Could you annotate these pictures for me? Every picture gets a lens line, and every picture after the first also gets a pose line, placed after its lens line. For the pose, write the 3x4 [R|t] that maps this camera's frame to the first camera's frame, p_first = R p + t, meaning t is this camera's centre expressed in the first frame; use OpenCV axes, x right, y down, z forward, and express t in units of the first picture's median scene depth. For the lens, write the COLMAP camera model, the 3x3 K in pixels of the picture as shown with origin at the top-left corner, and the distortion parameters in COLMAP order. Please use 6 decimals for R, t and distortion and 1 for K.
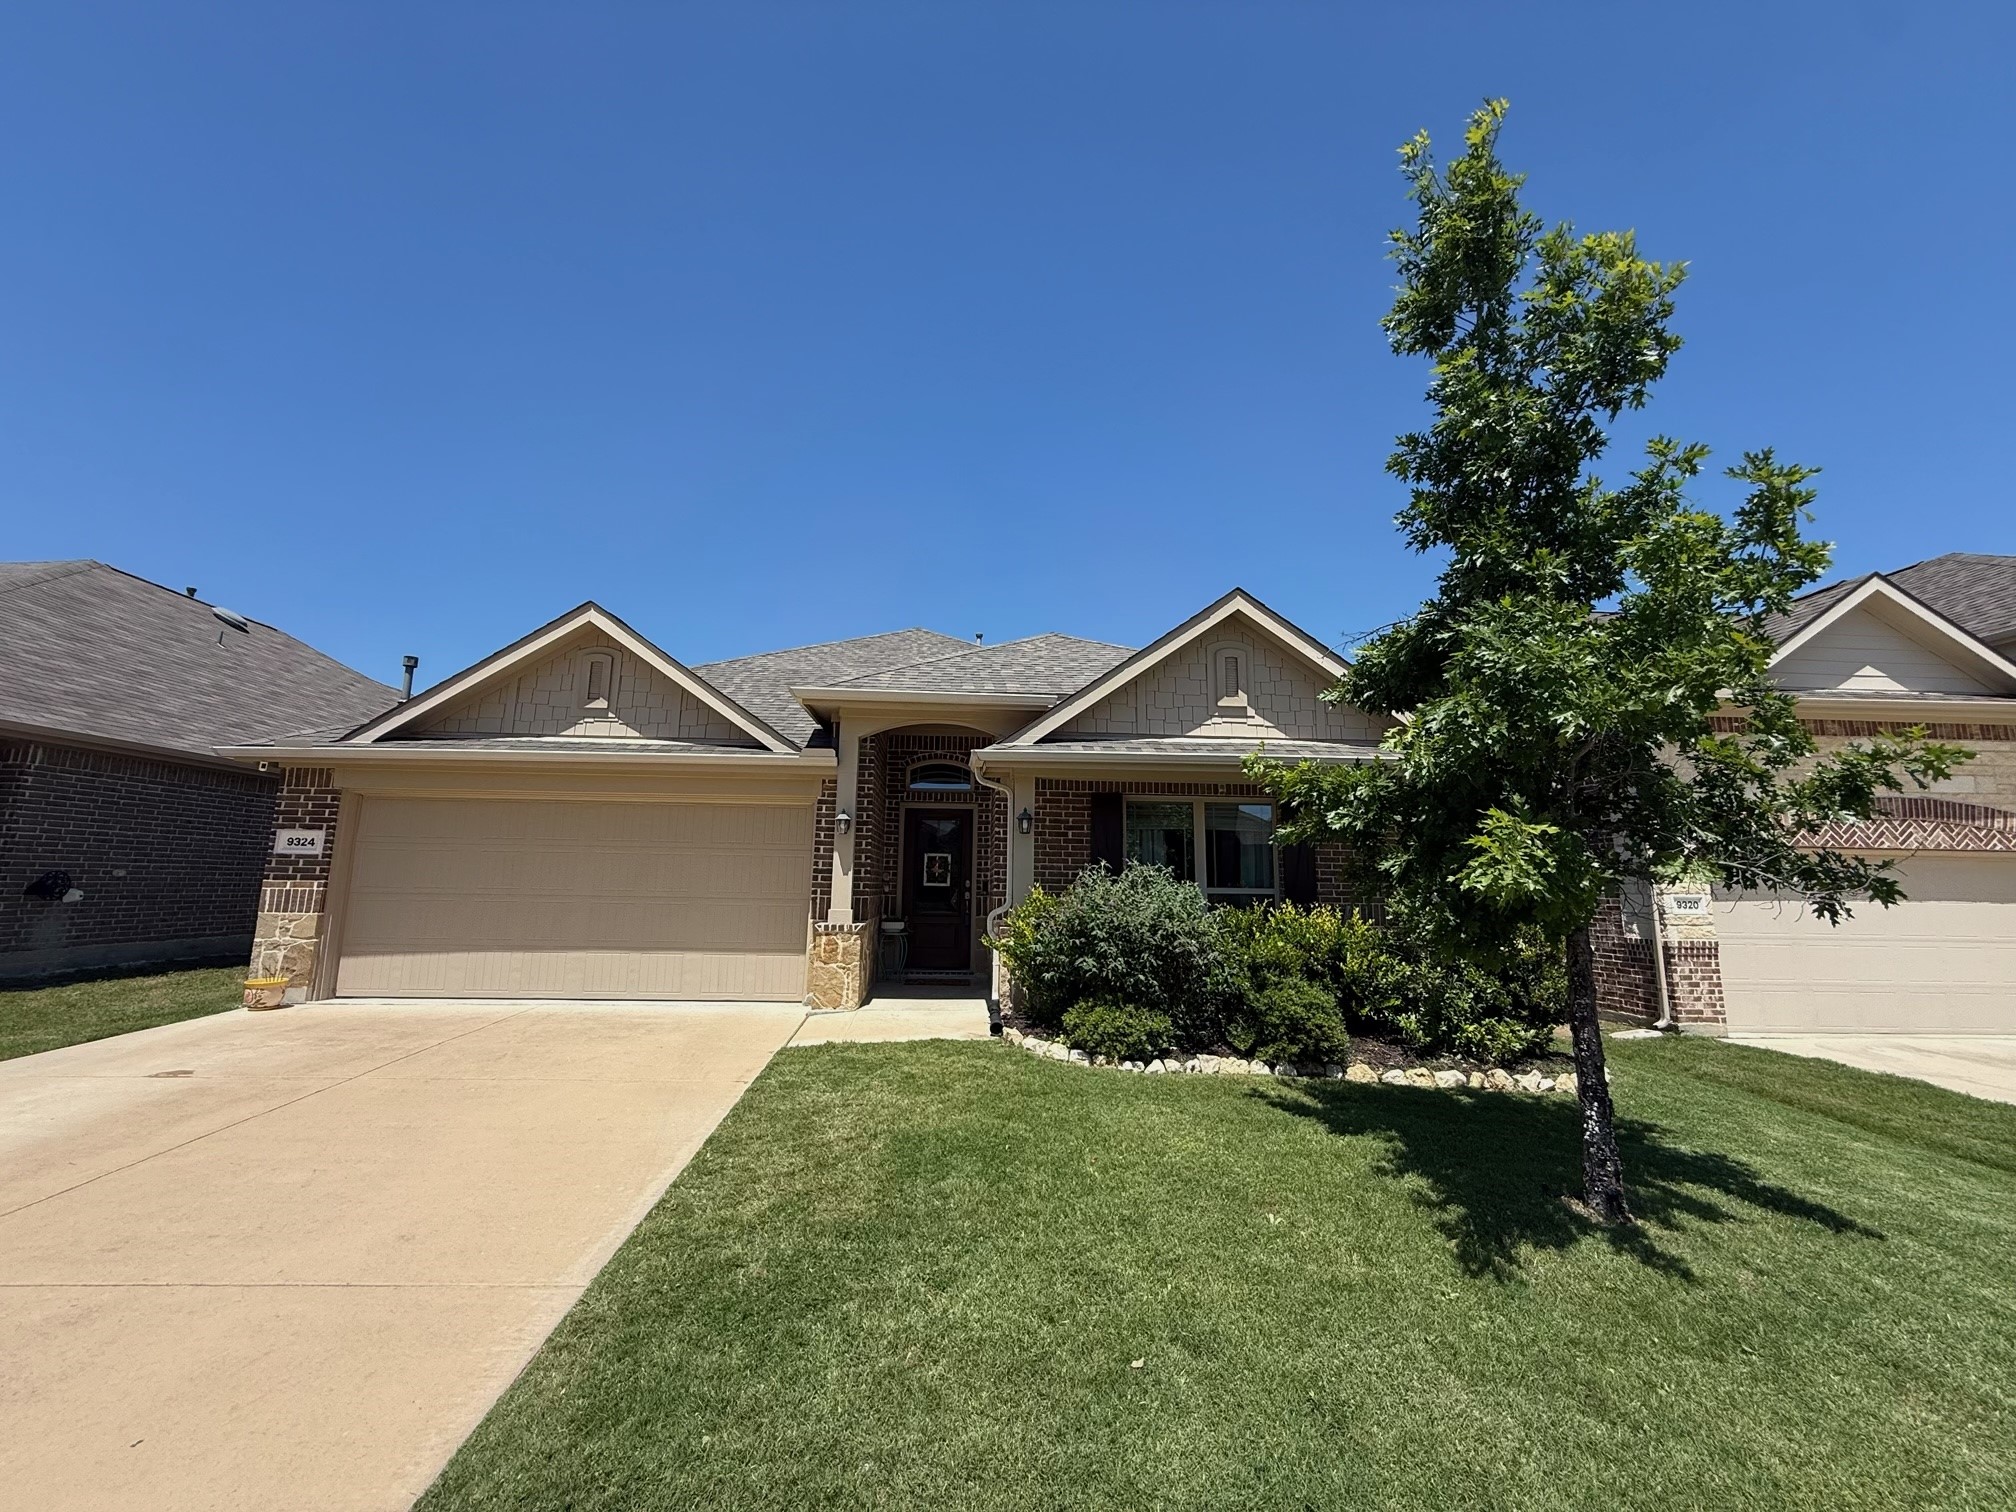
lens RADIAL K [[802.1, 0, 1006.1], [0, 802.1, 746.9], [0, 0, 1]] dist [-0.002458, -0.000005]
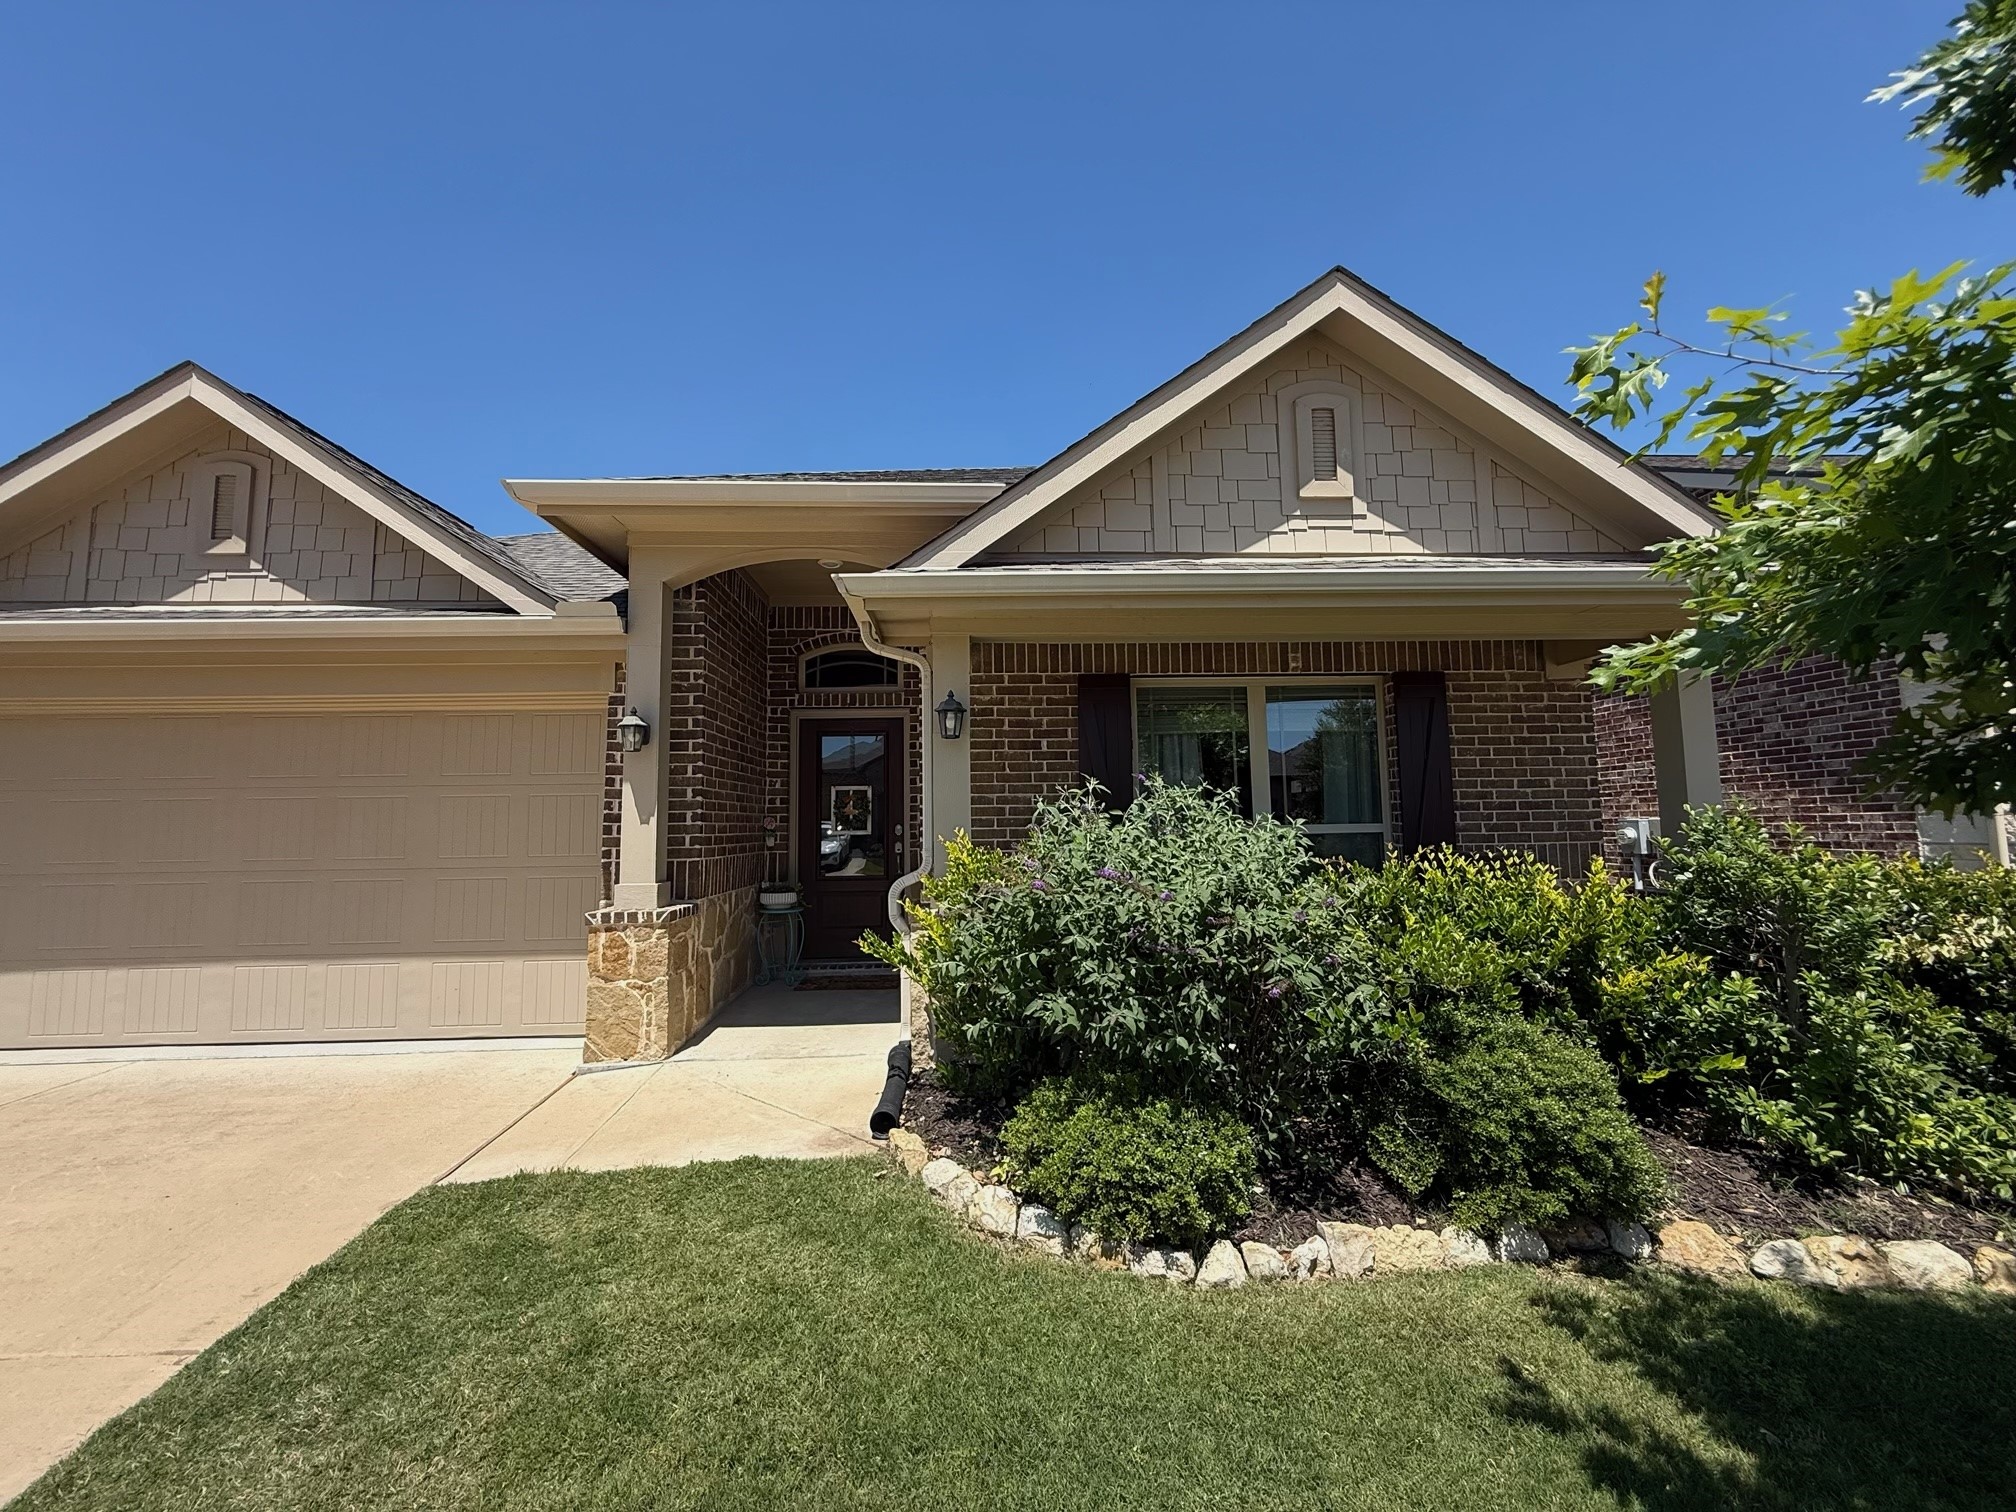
lens RADIAL K [[802.1, 0, 1015.7], [0, 802.1, 749.4], [0, 0, 1]] dist [-0.002458, -0.000005]
pose [[0.999510, -0.031295, 0.000524, 0.065268], [0.031165, 0.996619, 0.076026, 0.074458], [-0.002901, -0.075972, 0.997106, 0.449526]]
